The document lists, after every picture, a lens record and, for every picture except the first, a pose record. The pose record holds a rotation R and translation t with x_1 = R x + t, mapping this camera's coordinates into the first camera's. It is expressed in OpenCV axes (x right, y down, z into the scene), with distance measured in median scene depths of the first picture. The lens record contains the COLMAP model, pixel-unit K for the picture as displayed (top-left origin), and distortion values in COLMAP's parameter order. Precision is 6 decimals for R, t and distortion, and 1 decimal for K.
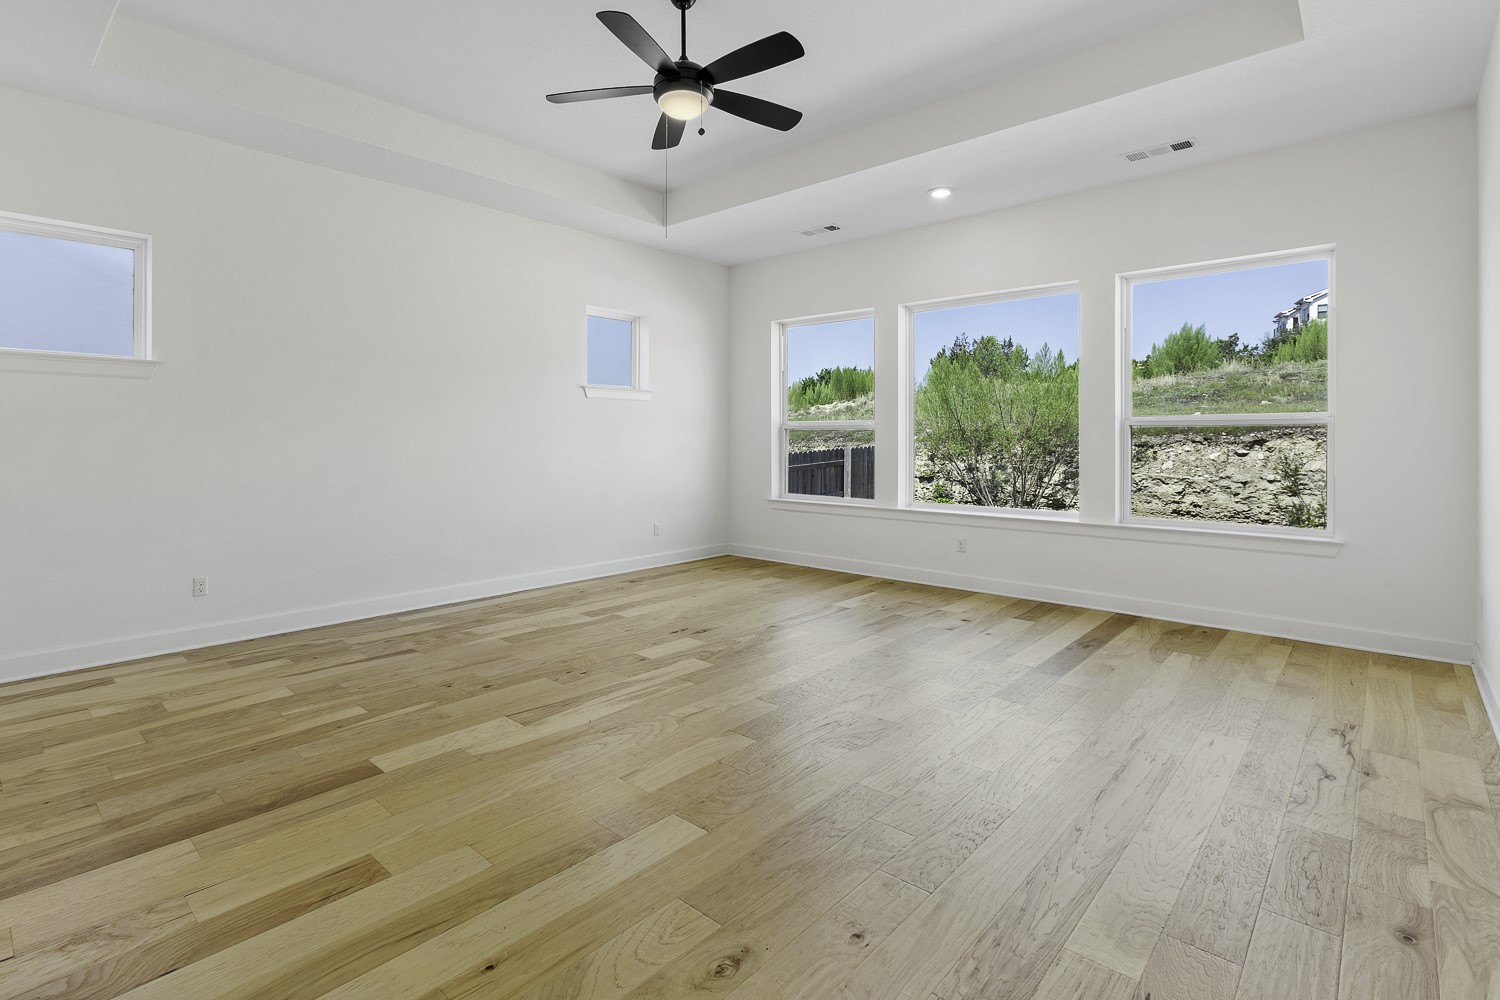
lens RADIAL K [[722.1, 0, 717.2], [0, 722.1, 441.0], [0, 0, 1]] dist [-0.001805, -0.000320]
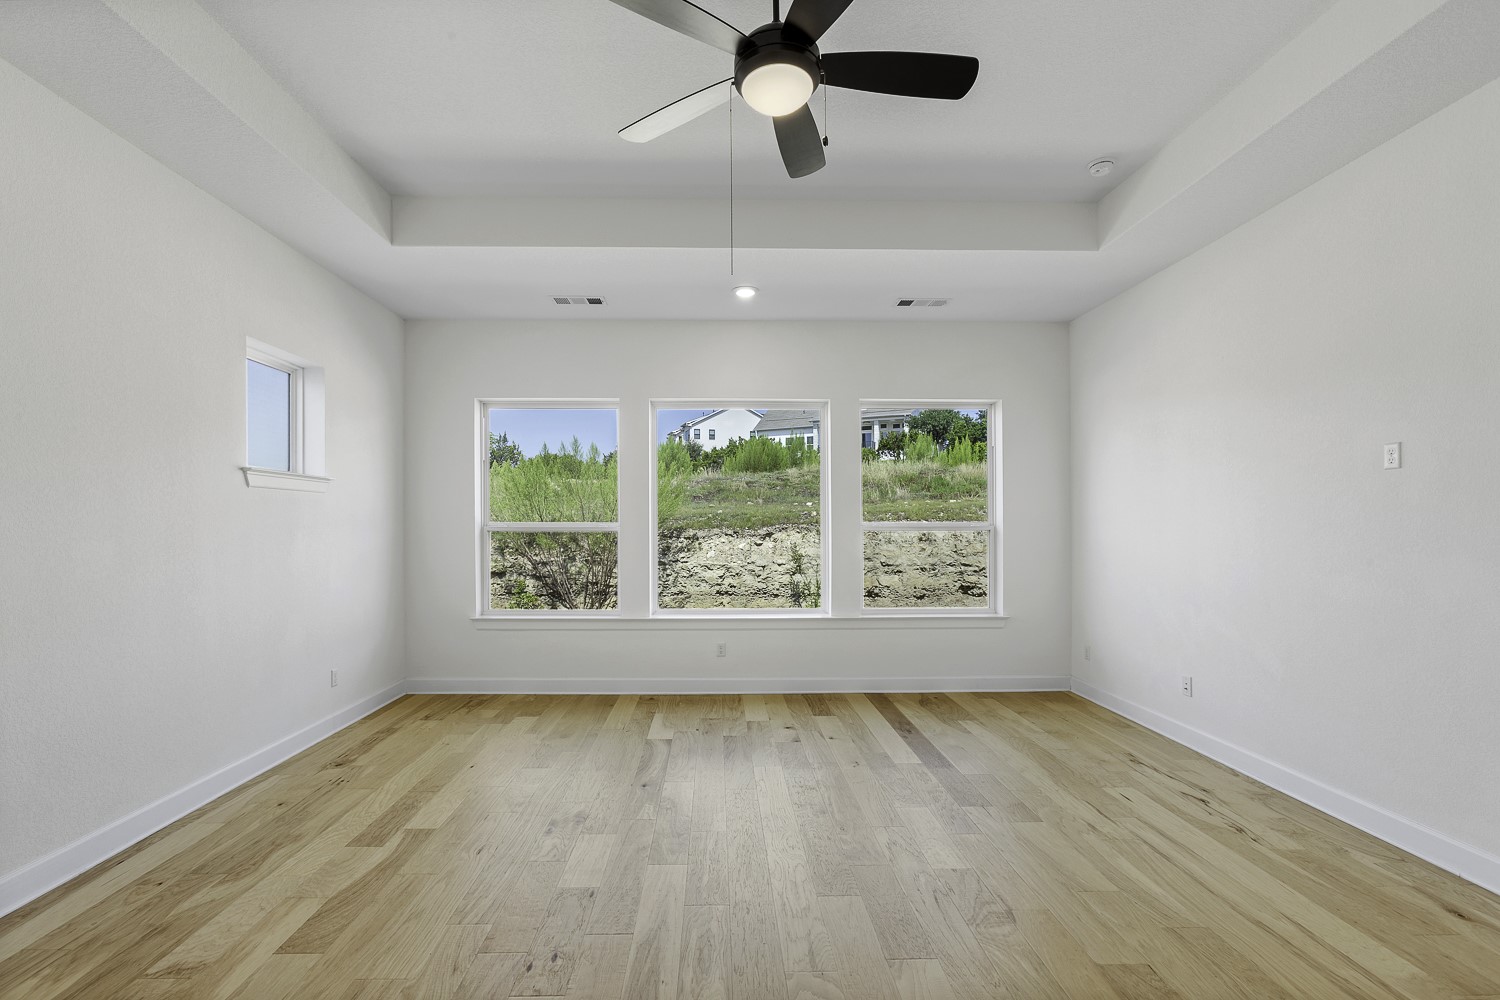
lens RADIAL K [[683.4, 0, 738.1], [0, 683.4, 510.1], [0, 0, 1]] dist [-0.001398, 0.000794]
pose [[0.720478, 0.014261, 0.693331, -0.149472], [0.004897, 0.999659, -0.025651, -0.011469], [-0.693460, 0.021876, 0.720163, 0.148105]]
